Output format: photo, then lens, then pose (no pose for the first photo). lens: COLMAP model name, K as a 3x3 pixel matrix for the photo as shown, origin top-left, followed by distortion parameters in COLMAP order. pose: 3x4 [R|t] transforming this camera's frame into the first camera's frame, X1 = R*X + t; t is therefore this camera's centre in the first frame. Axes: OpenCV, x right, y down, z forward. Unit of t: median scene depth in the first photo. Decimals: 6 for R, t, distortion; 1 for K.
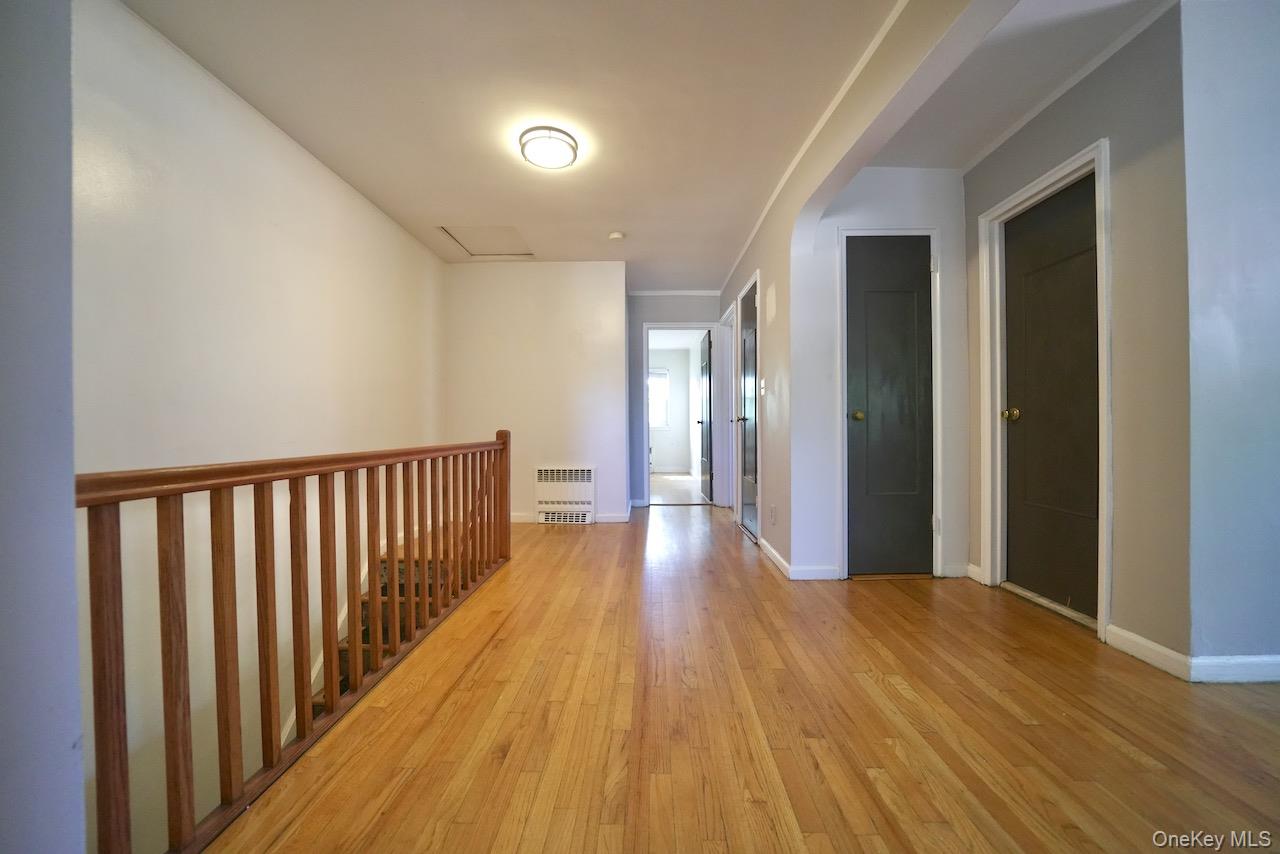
lens RADIAL K [[444.5, 0, 640.0], [0, 444.5, 427.0], [0, 0, 1]] dist [-0.028822, -0.000015]
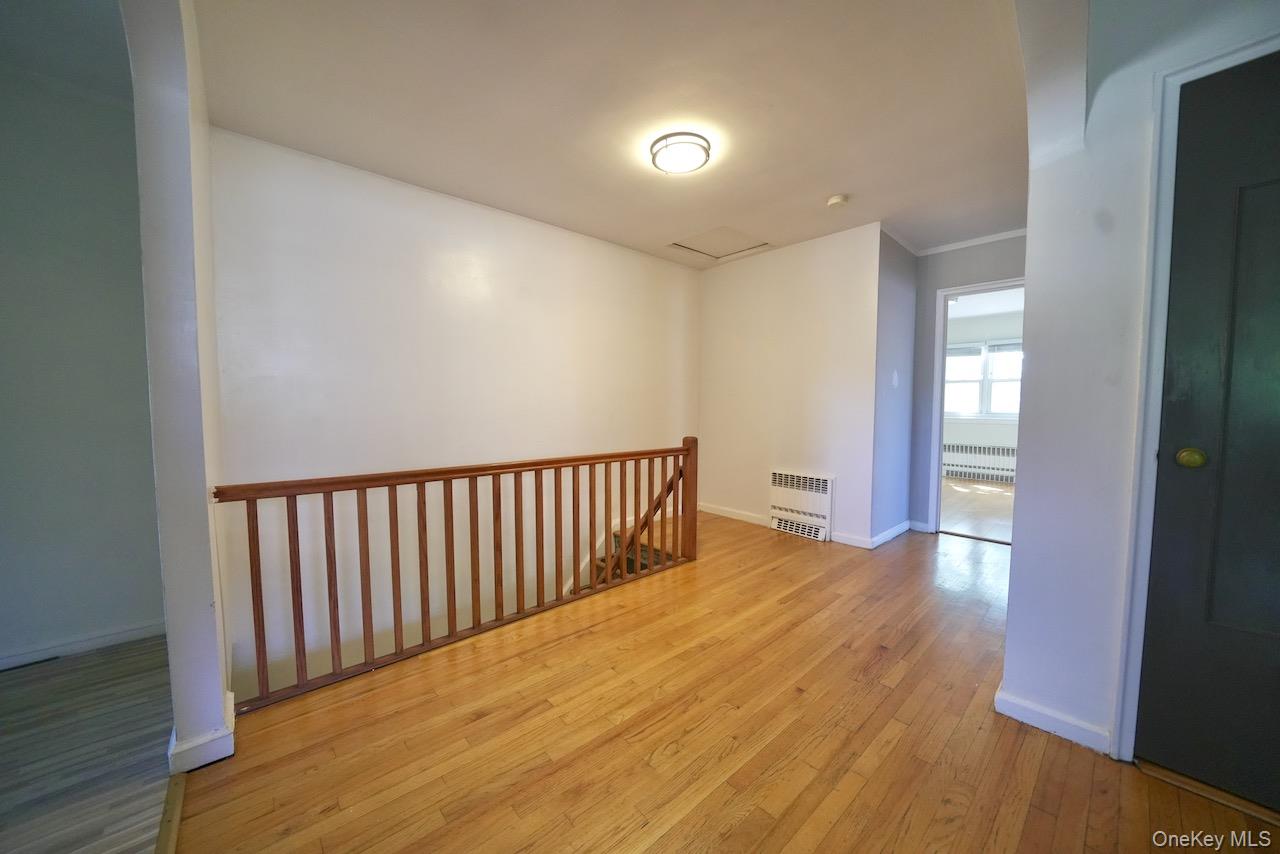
lens RADIAL K [[445.2, 0, 637.5], [0, 445.2, 429.6], [0, 0, 1]] dist [-0.020947, 0.000050]
pose [[0.682371, 0.047614, -0.729453, 0.363406], [-0.006198, 0.998217, 0.059359, -0.070216], [0.730979, -0.035984, 0.681450, 0.199284]]
